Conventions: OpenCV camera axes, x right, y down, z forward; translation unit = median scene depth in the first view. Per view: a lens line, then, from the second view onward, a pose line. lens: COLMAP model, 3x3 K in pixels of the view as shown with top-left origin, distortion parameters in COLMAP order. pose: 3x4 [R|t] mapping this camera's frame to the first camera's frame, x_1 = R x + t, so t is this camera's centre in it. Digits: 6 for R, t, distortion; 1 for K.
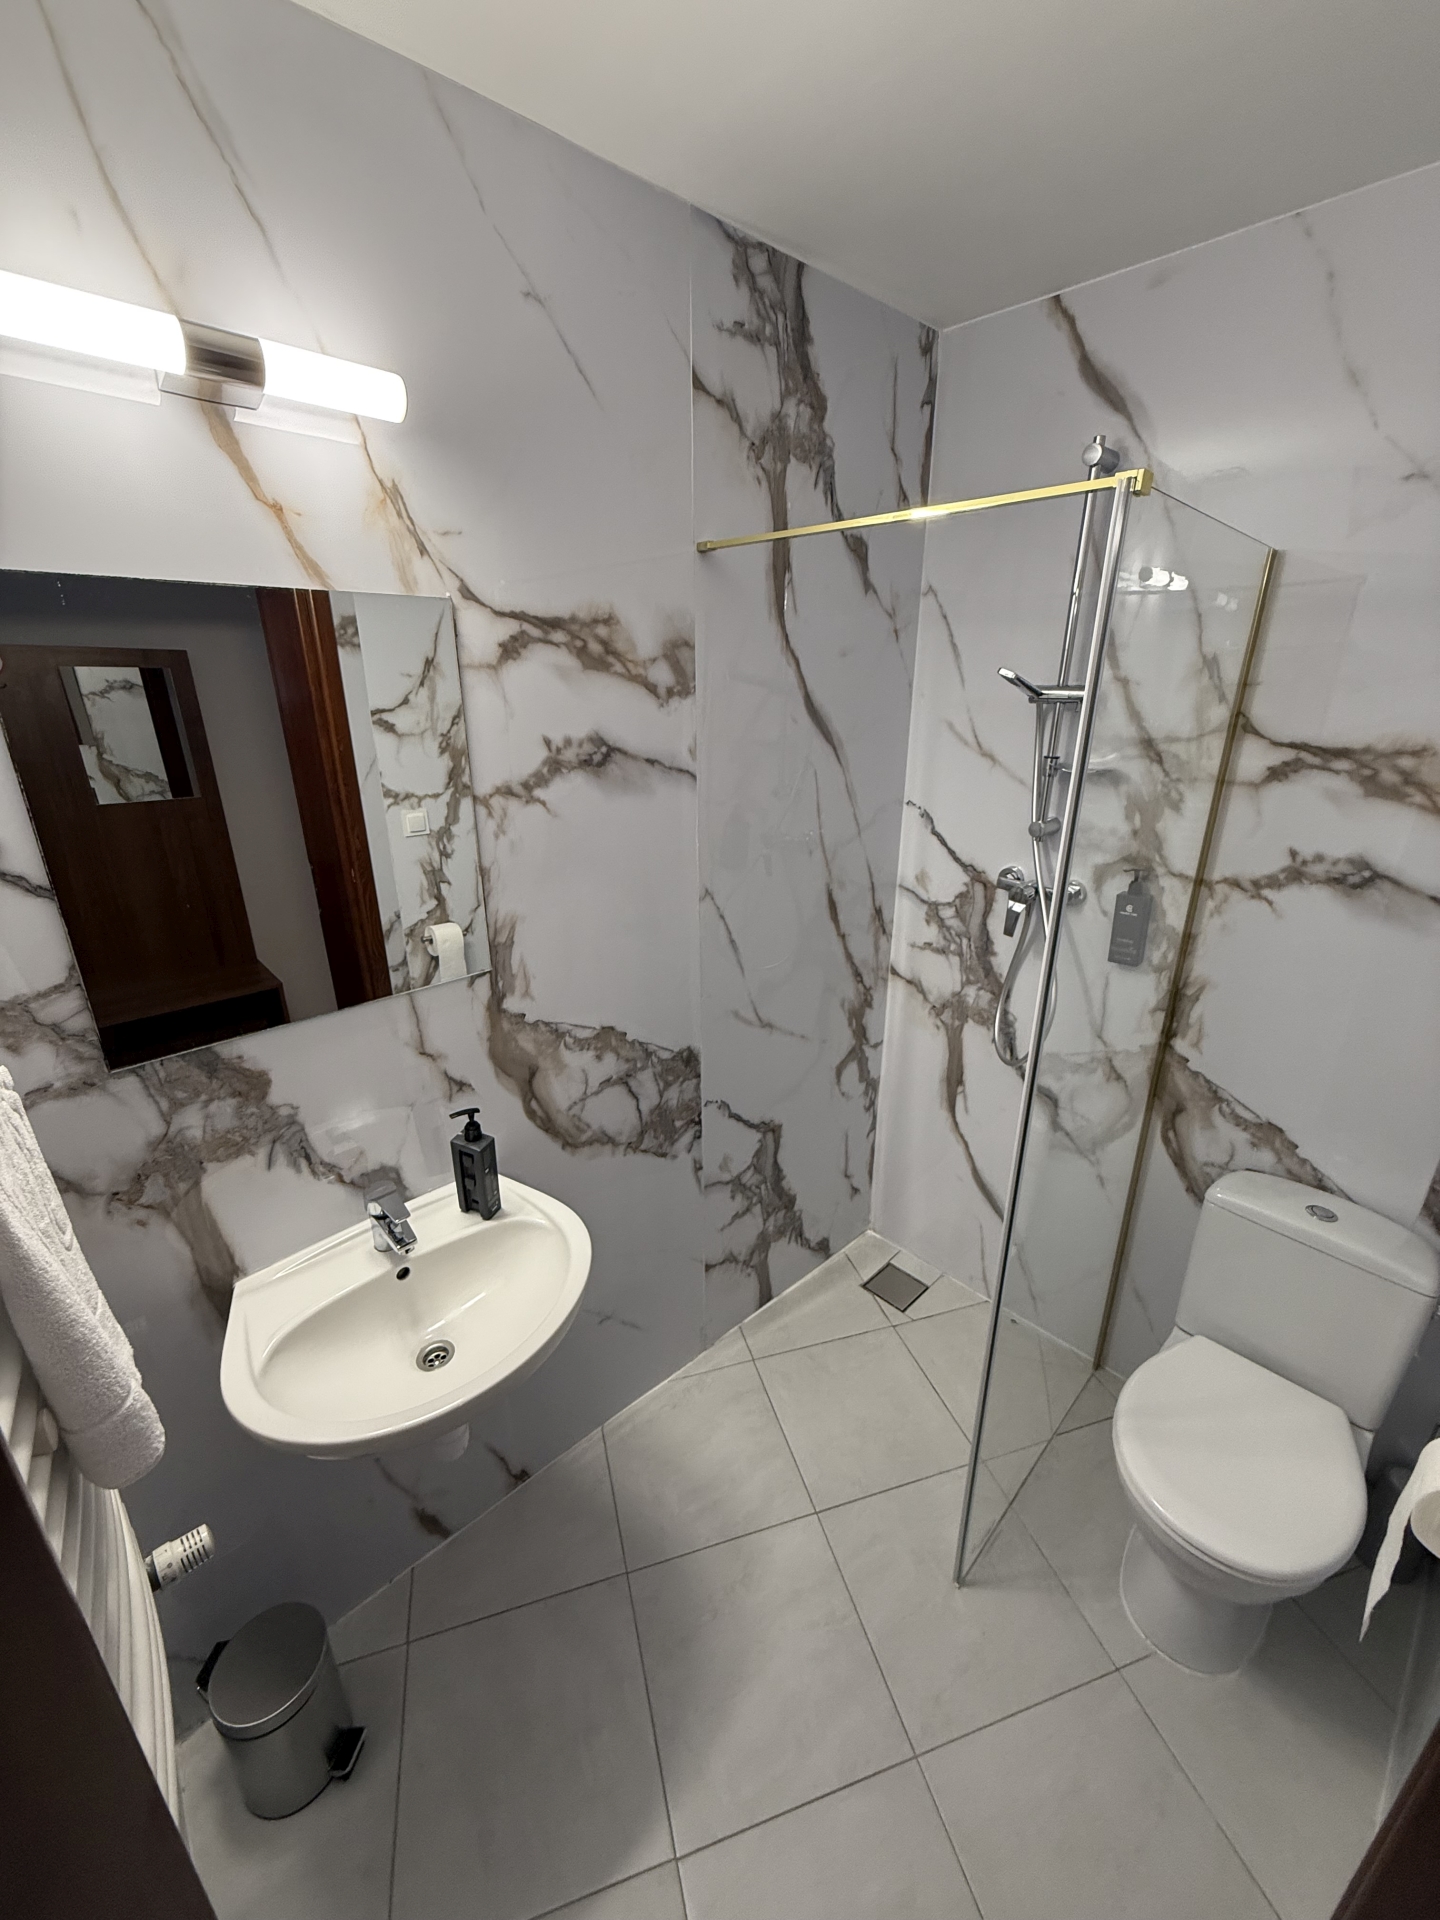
lens RADIAL K [[760.2, 0, 721.1], [0, 760.2, 961.5], [0, 0, 1]] dist [-0.006557, 0.001741]
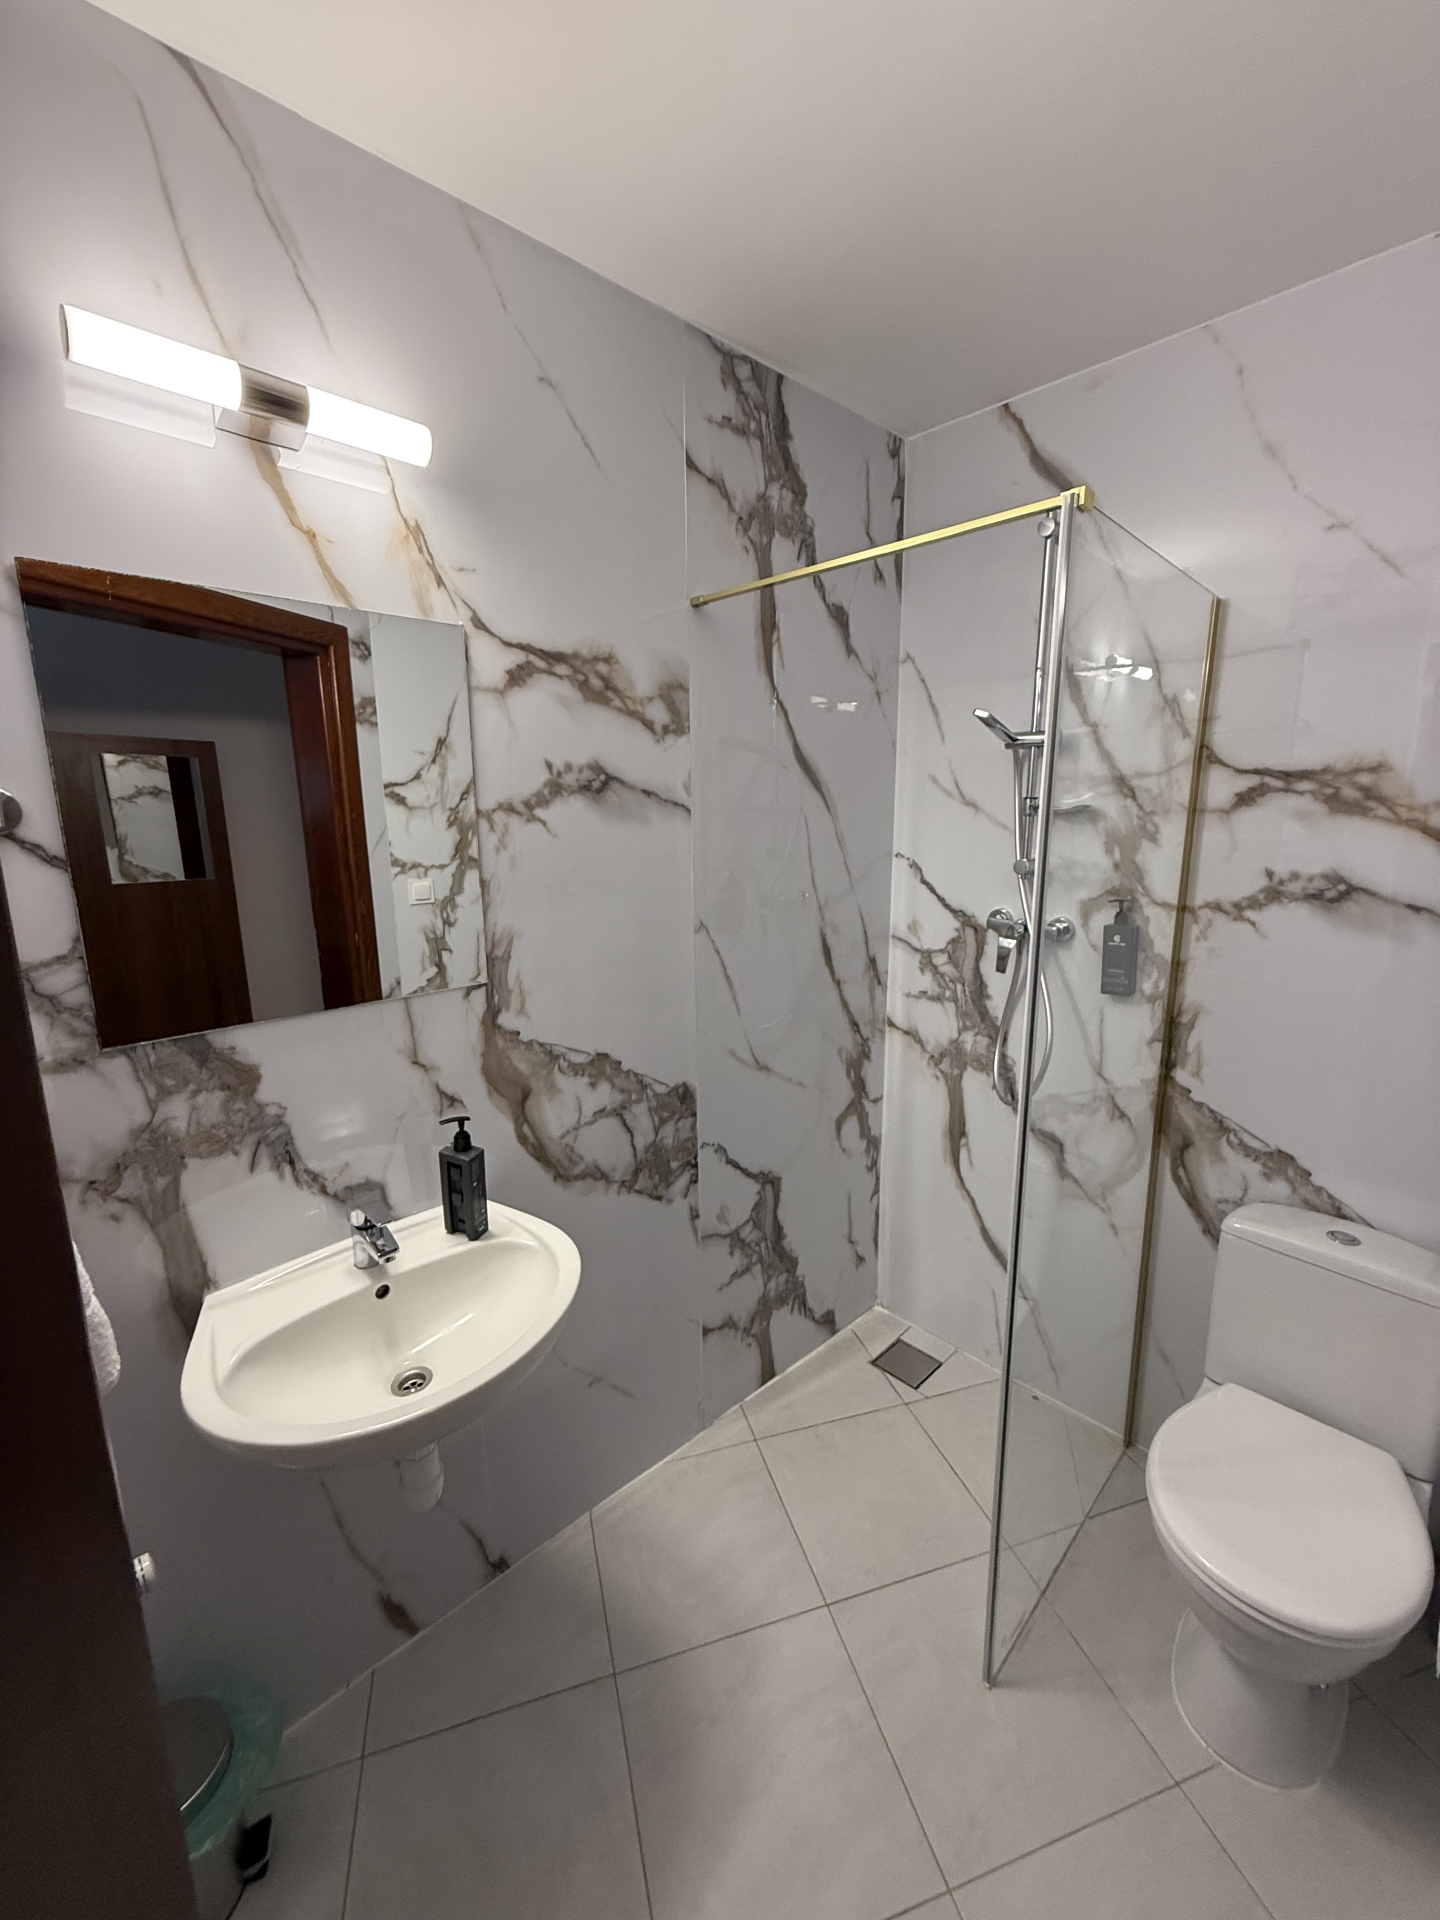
lens RADIAL K [[760.2, 0, 721.8], [0, 760.2, 969.9], [0, 0, 1]] dist [-0.006557, 0.001741]
pose [[0.999967, -0.007989, -0.001131, 0.009575], [0.007723, 0.988298, -0.152339, 0.135443], [0.002335, 0.152325, 0.988328, -0.001468]]
